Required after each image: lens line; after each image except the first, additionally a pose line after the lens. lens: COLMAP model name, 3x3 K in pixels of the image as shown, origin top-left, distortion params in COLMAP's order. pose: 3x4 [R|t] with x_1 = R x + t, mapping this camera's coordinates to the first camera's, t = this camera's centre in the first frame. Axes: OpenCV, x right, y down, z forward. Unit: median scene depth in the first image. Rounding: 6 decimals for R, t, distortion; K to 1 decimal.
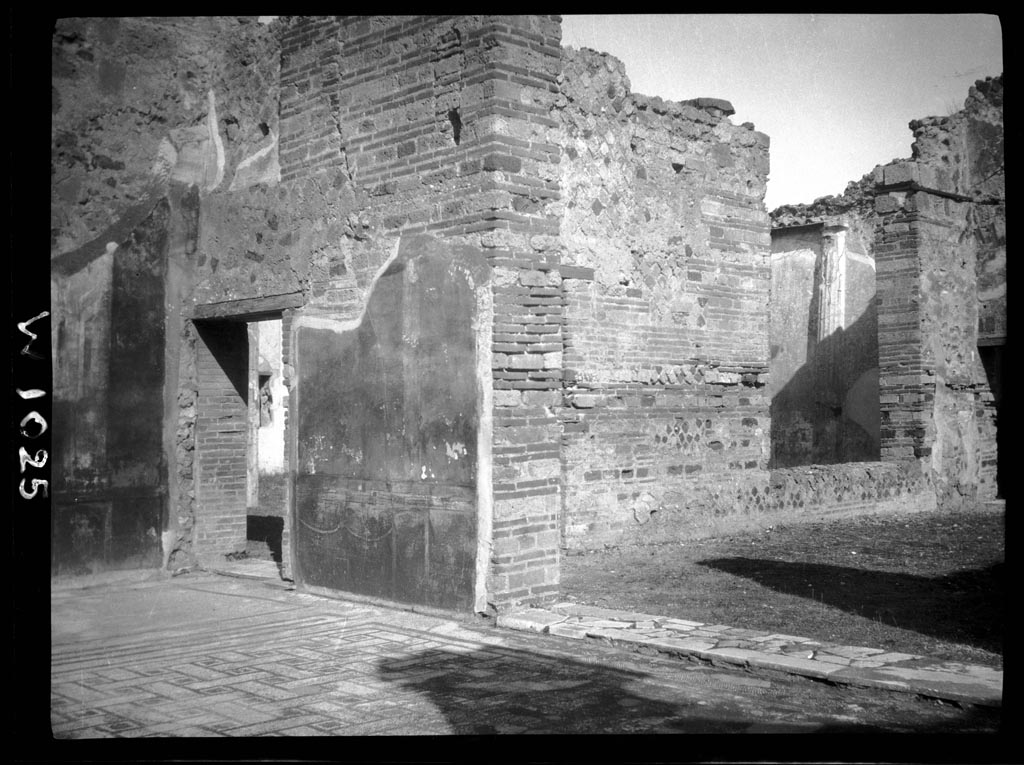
lens RADIAL K [[1191.5, 0, 512.3], [0, 1191.5, 383.5], [0, 0, 1]] dist [0.013431, 0.000000]
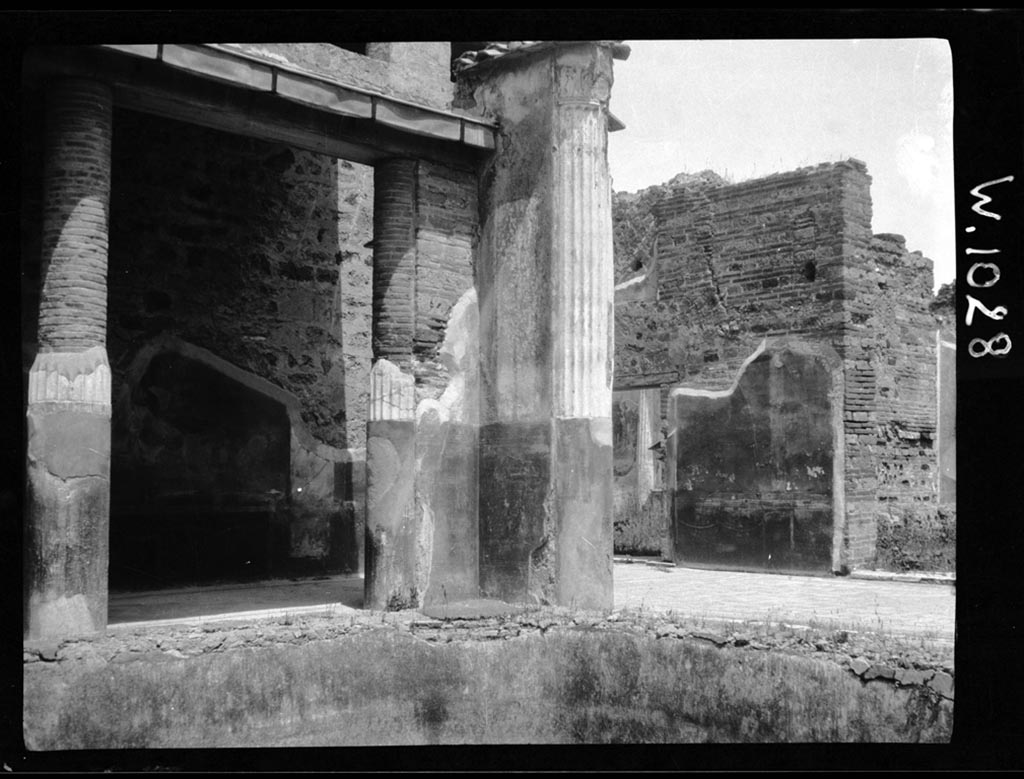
lens RADIAL K [[1137.5, 0, 500.7], [0, 1137.5, 412.7], [0, 0, 1]] dist [0.019986, 0.000000]
pose [[0.999783, 0.009105, -0.018736, -0.409055], [-0.009807, 0.999242, -0.037679, 0.035783], [0.018379, 0.037854, 0.999114, -0.506417]]
